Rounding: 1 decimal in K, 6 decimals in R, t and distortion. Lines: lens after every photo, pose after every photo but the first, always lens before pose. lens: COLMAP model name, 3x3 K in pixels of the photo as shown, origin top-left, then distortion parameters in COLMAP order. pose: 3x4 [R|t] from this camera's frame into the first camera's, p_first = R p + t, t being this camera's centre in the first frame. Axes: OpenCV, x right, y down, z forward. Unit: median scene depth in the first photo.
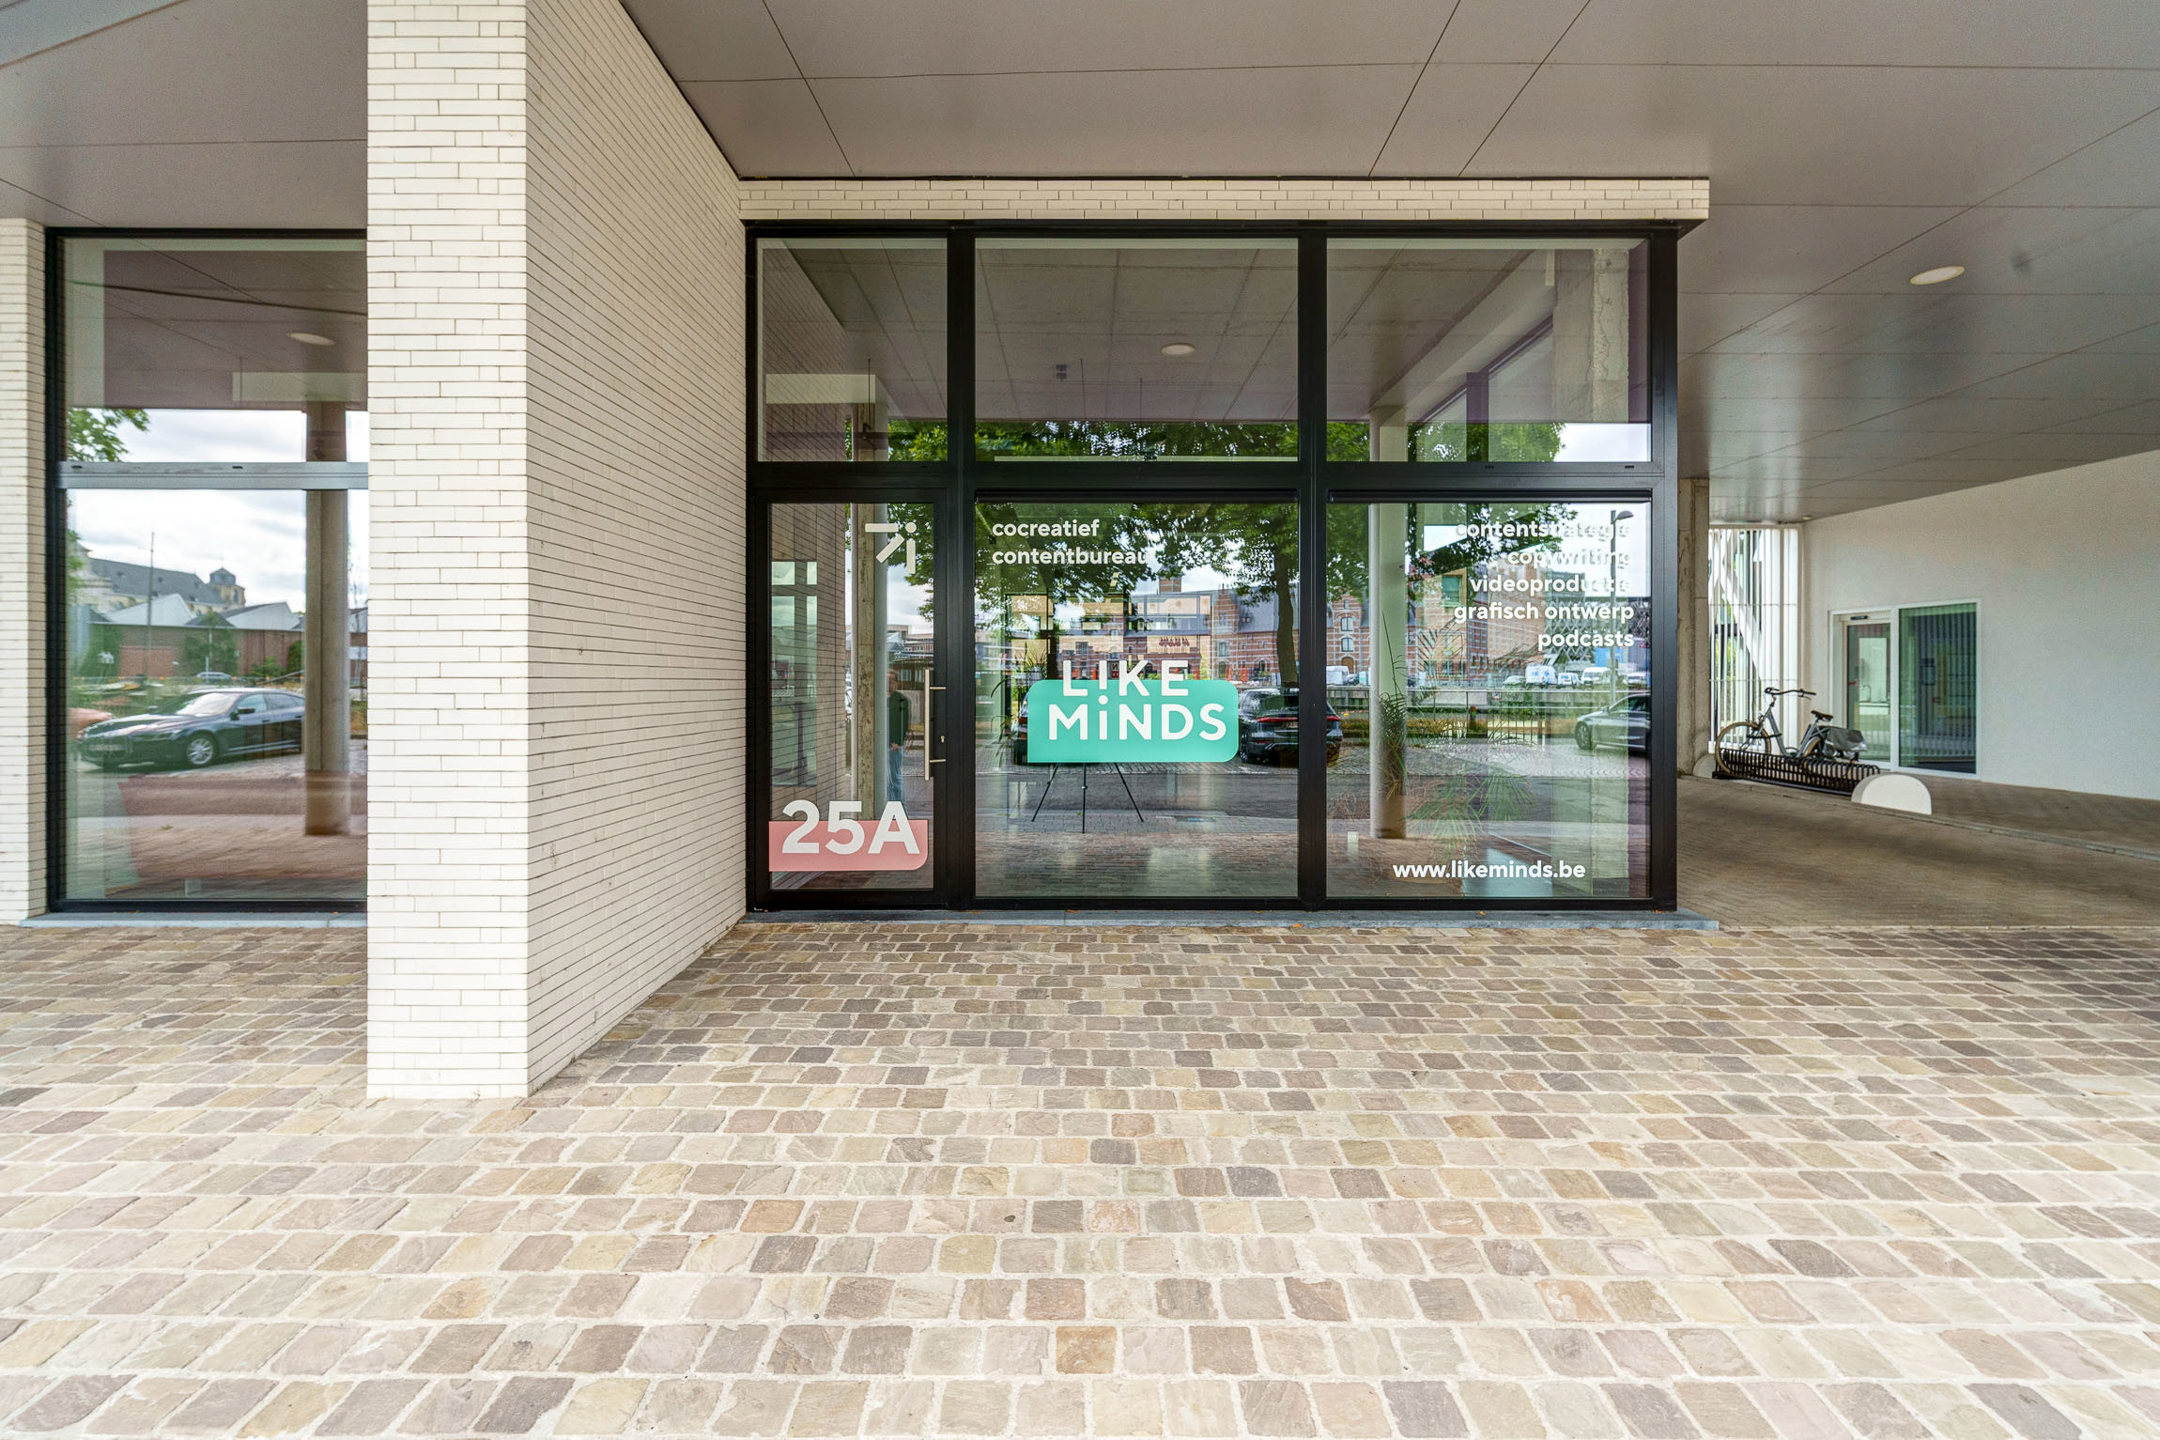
lens RADIAL K [[952.3, 0, 1083.5], [0, 952.3, 684.8], [0, 0, 1]] dist [0.003959, 0.000182]
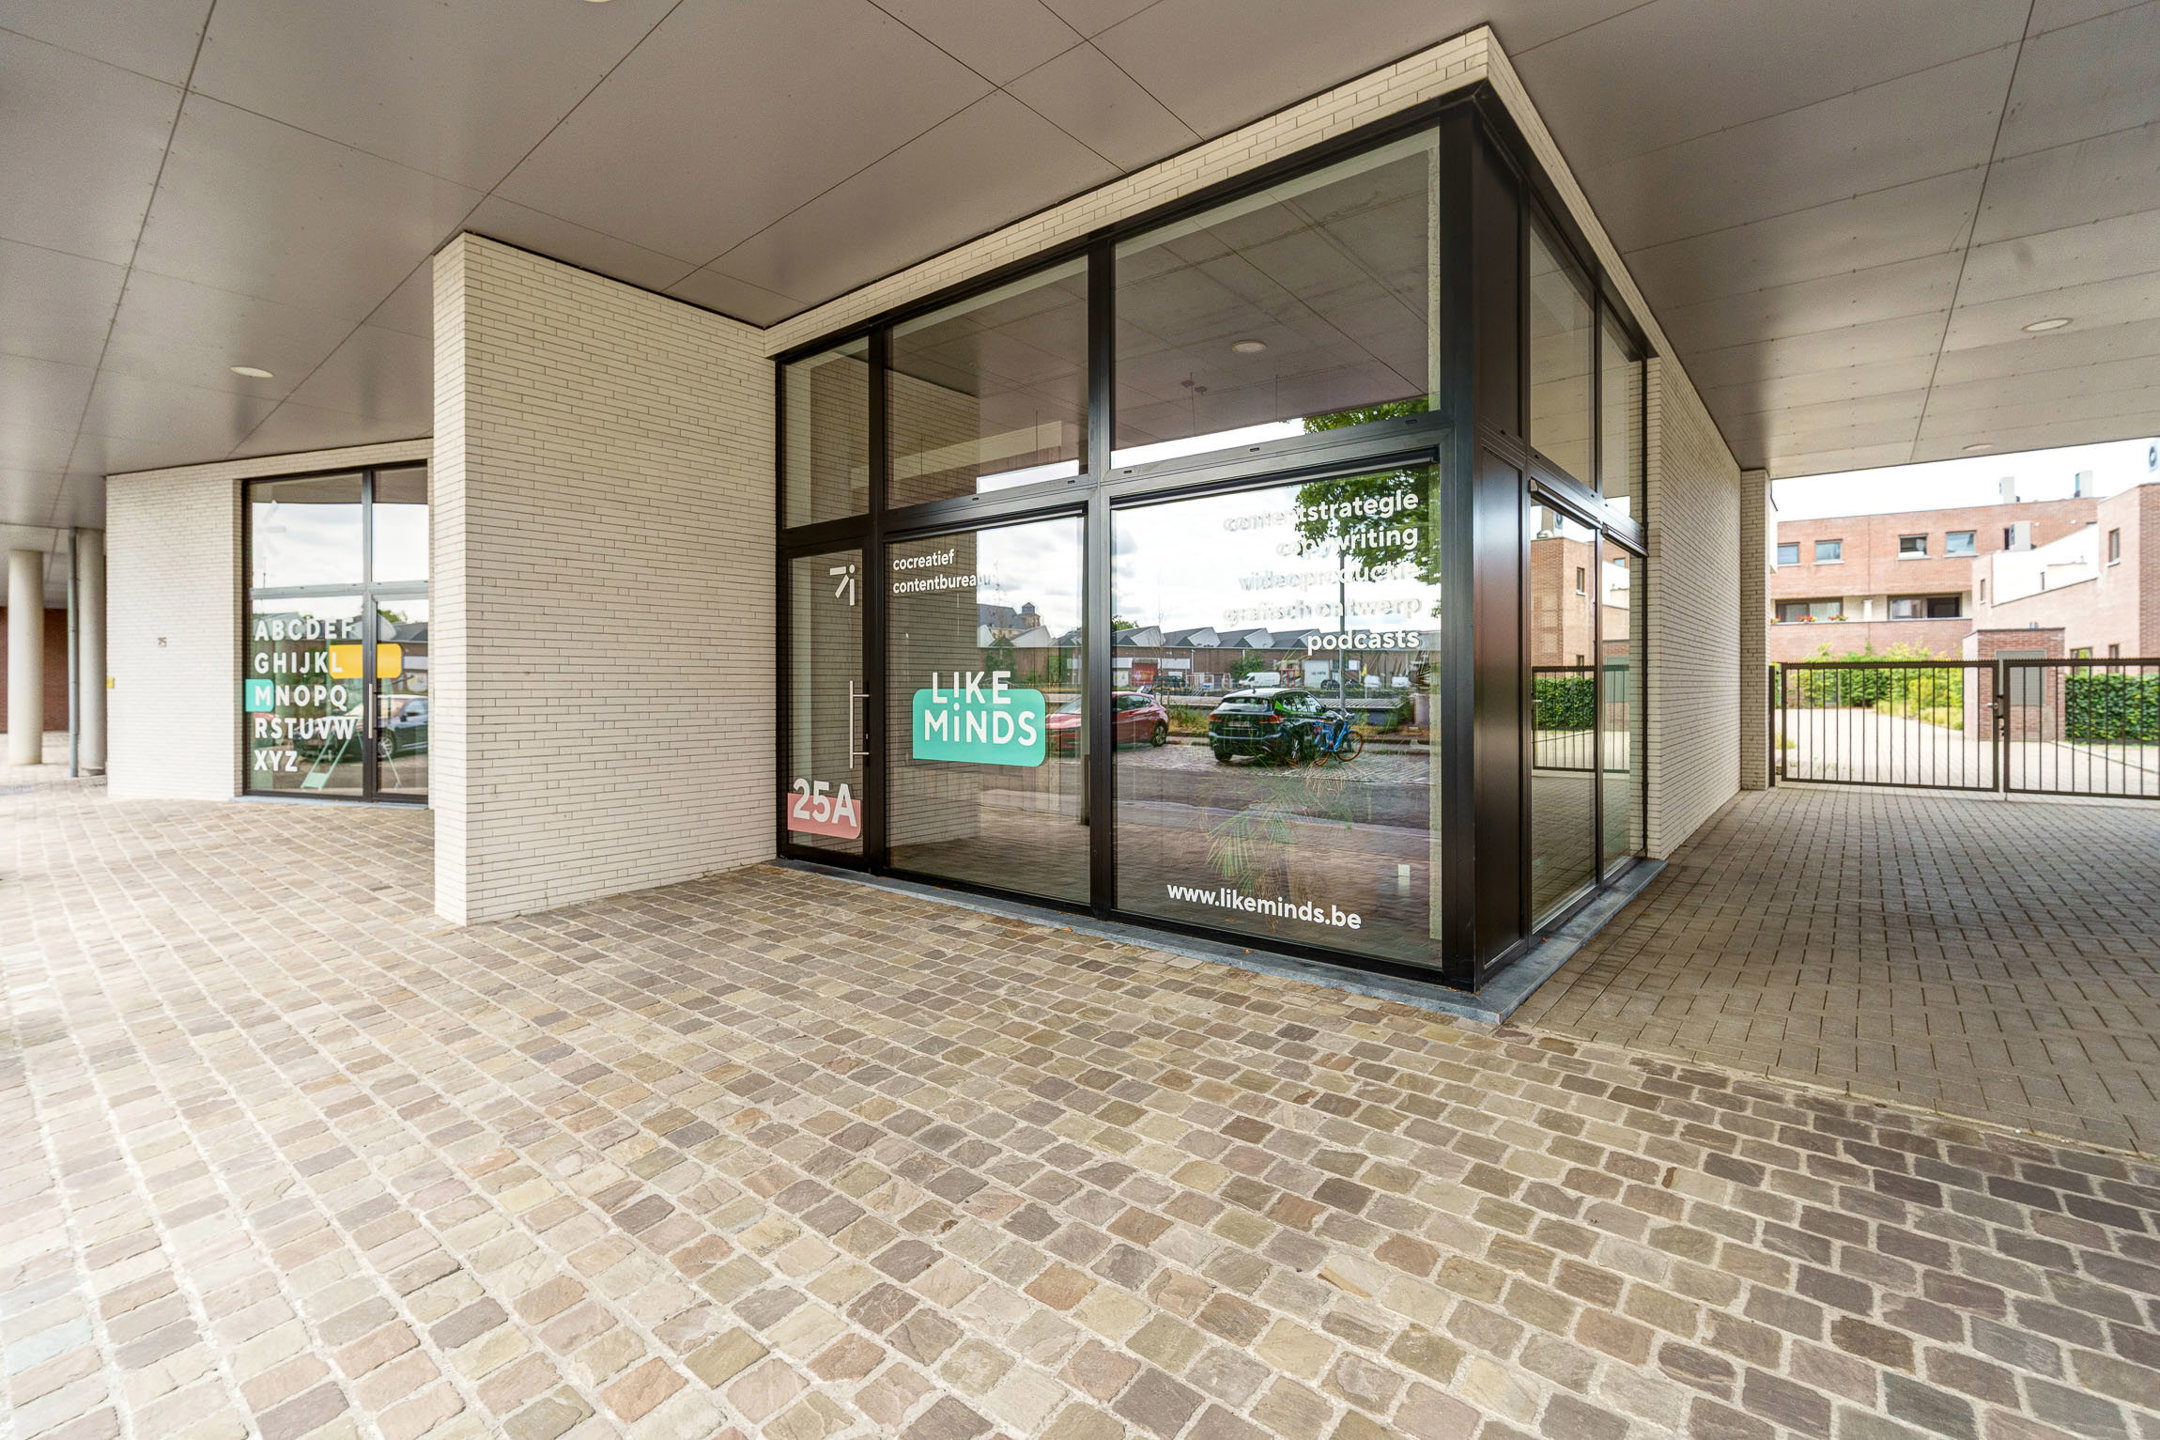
lens RADIAL K [[952.3, 0, 1083.5], [0, 952.3, 684.8], [0, 0, 1]] dist [0.003959, 0.000182]
pose [[0.774156, -0.002313, -0.632990, 0.861620], [-0.000037, 0.999993, -0.003699, -0.006114], [0.632995, 0.002887, 0.774151, 0.212807]]
